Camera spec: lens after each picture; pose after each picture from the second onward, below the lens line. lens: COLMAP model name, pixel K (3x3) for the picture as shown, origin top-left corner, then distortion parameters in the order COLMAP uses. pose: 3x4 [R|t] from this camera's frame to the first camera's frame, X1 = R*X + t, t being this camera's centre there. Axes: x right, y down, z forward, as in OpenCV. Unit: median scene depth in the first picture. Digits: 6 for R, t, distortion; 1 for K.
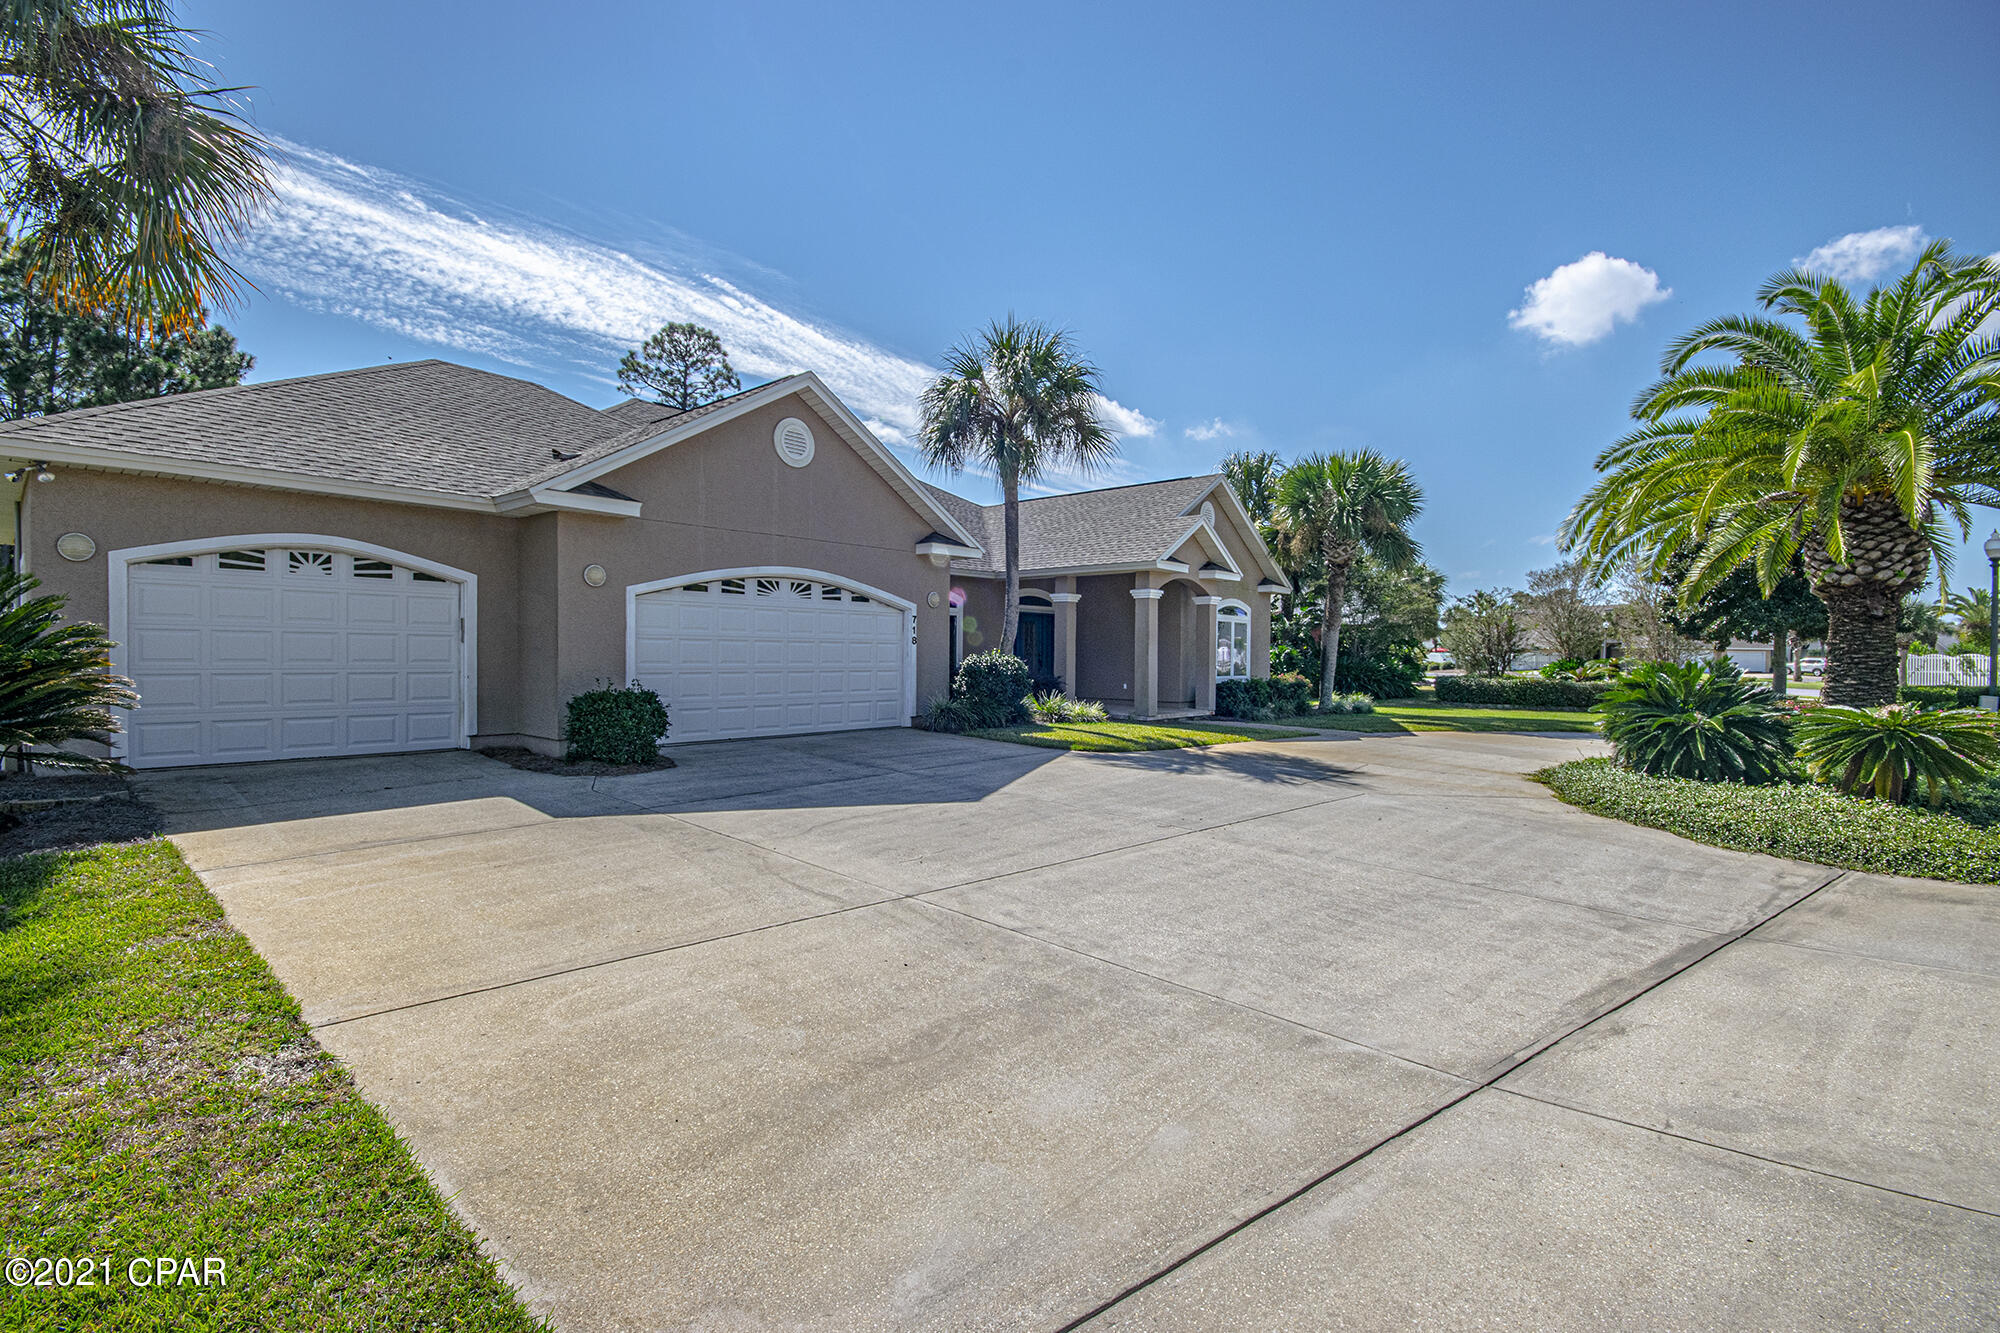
lens RADIAL K [[891.2, 0, 1000.0], [0, 891.2, 666.5], [0, 0, 1]] dist [0.000464, -0.013673]
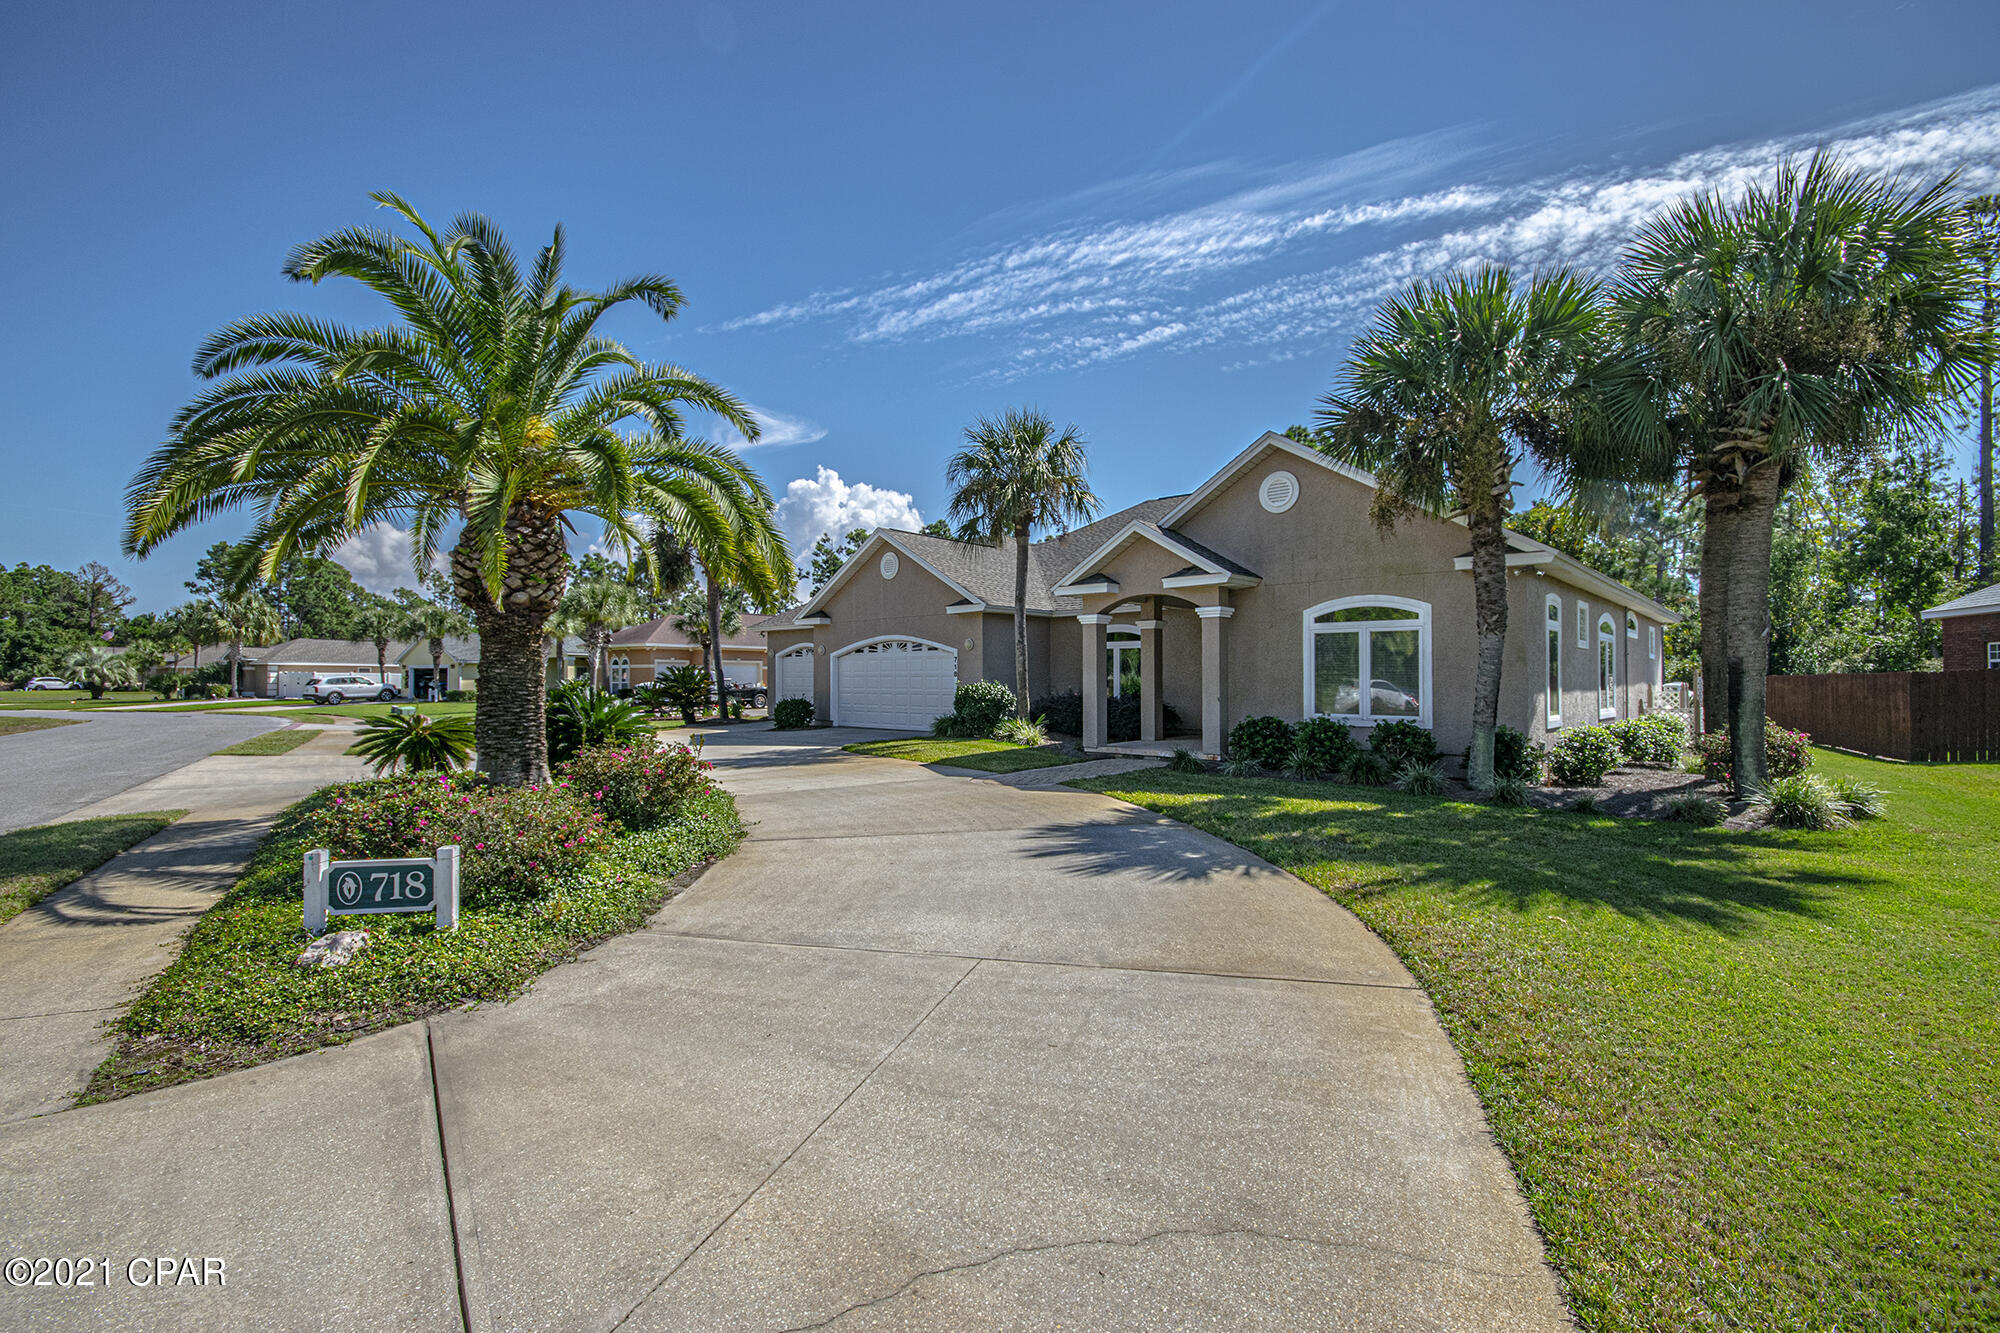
lens RADIAL K [[891.2, 0, 1000.0], [0, 891.2, 666.5], [0, 0, 1]] dist [0.000464, -0.013673]
pose [[-0.060411, -0.020566, -0.997962, 1.499256], [-0.014457, 0.999701, -0.019726, -0.015621], [0.998069, 0.013236, -0.060690, 1.294641]]
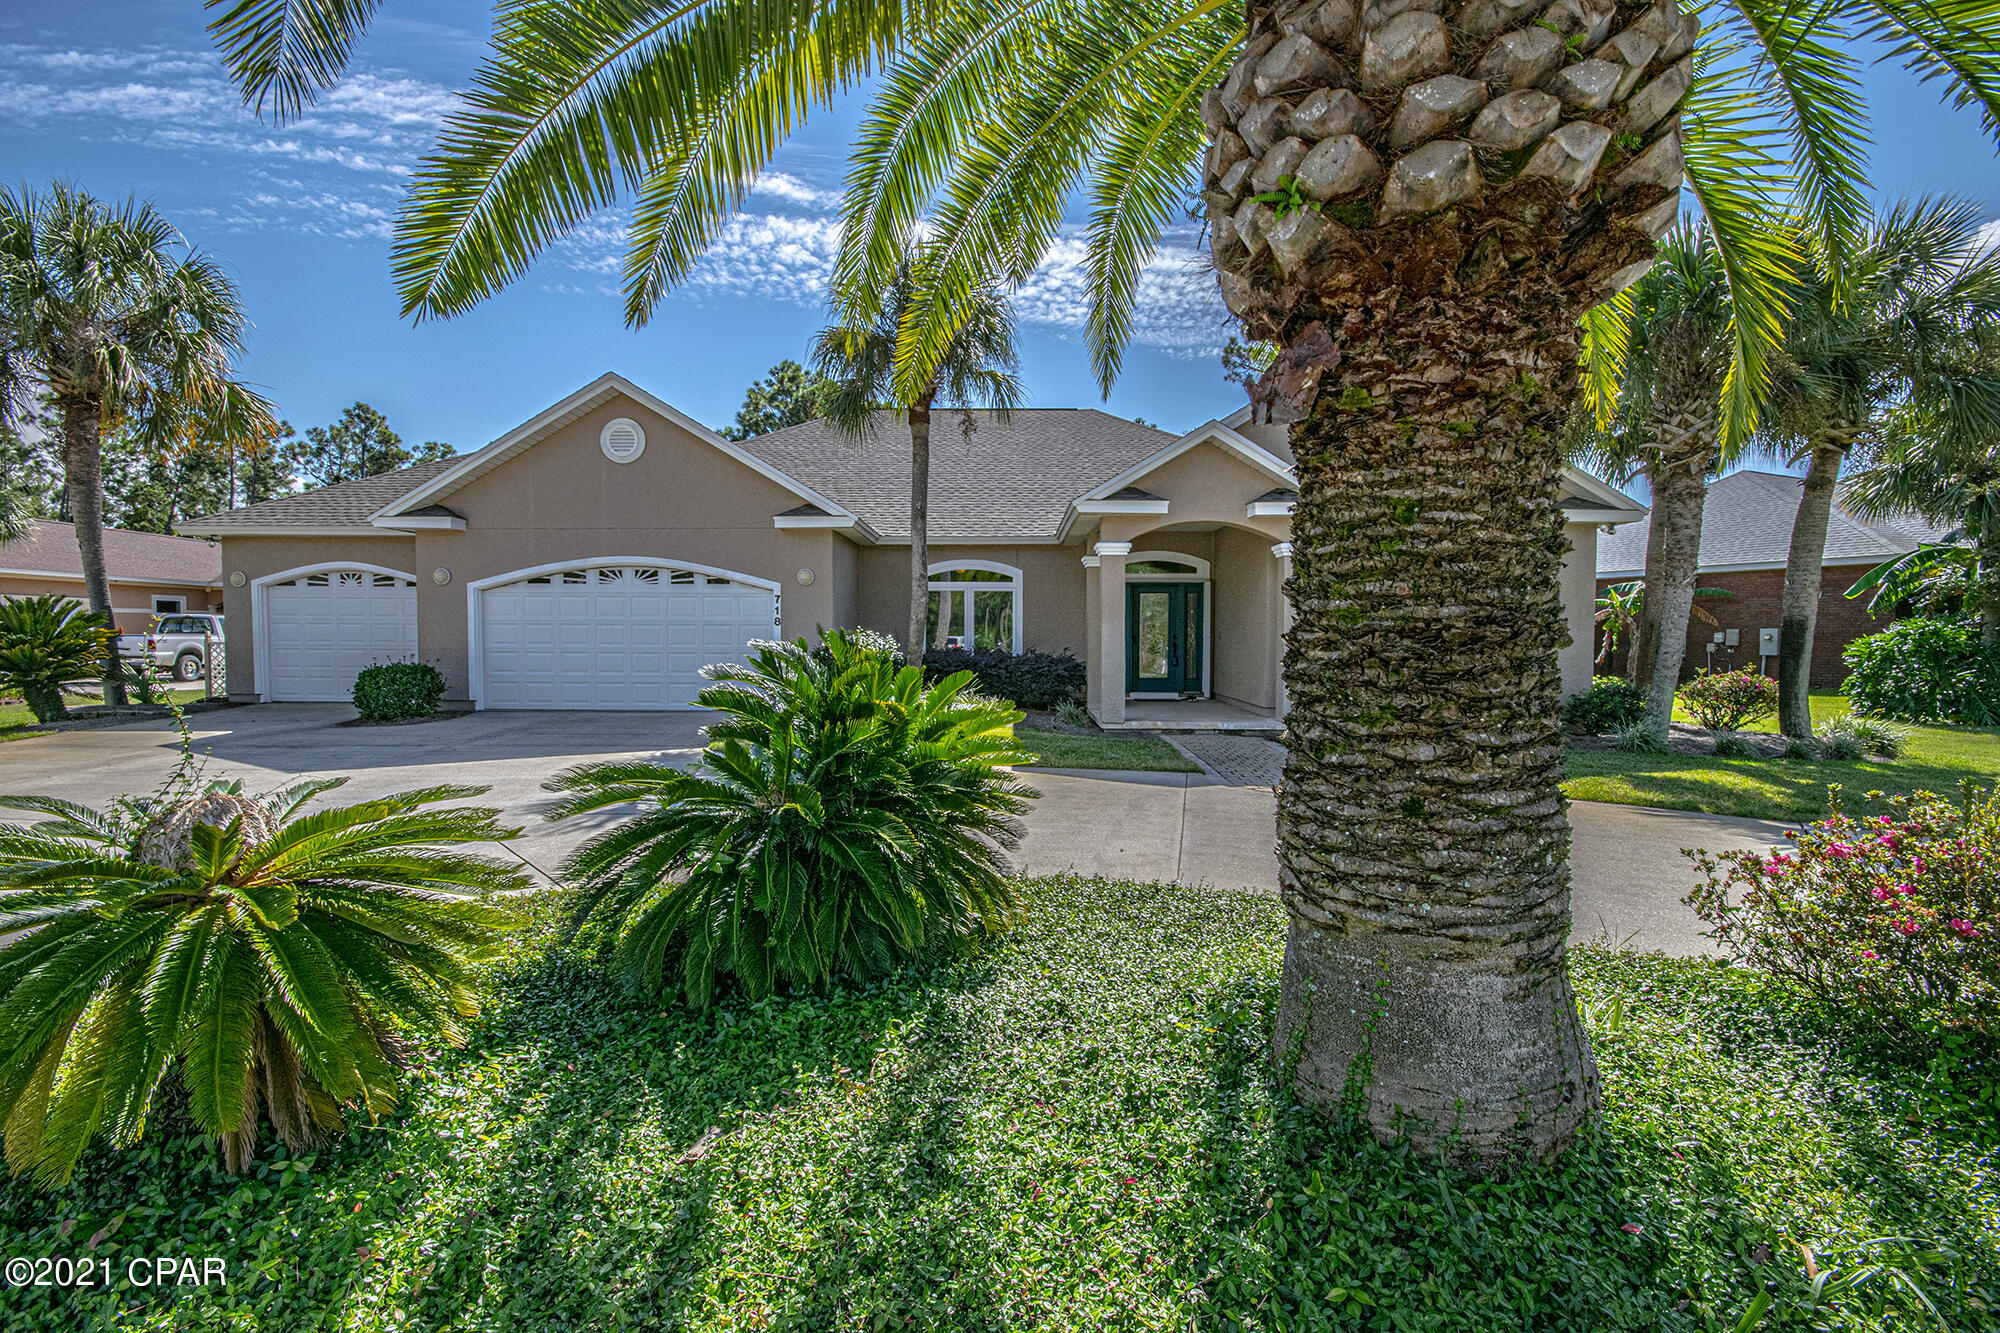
lens RADIAL K [[891.2, 0, 1000.0], [0, 891.2, 666.5], [0, 0, 1]] dist [0.000464, -0.013673]
pose [[0.632629, 0.019863, -0.774200, 0.873238], [-0.012523, 0.999803, 0.015418, 0.000381], [0.774354, -0.000059, 0.632753, 0.650478]]
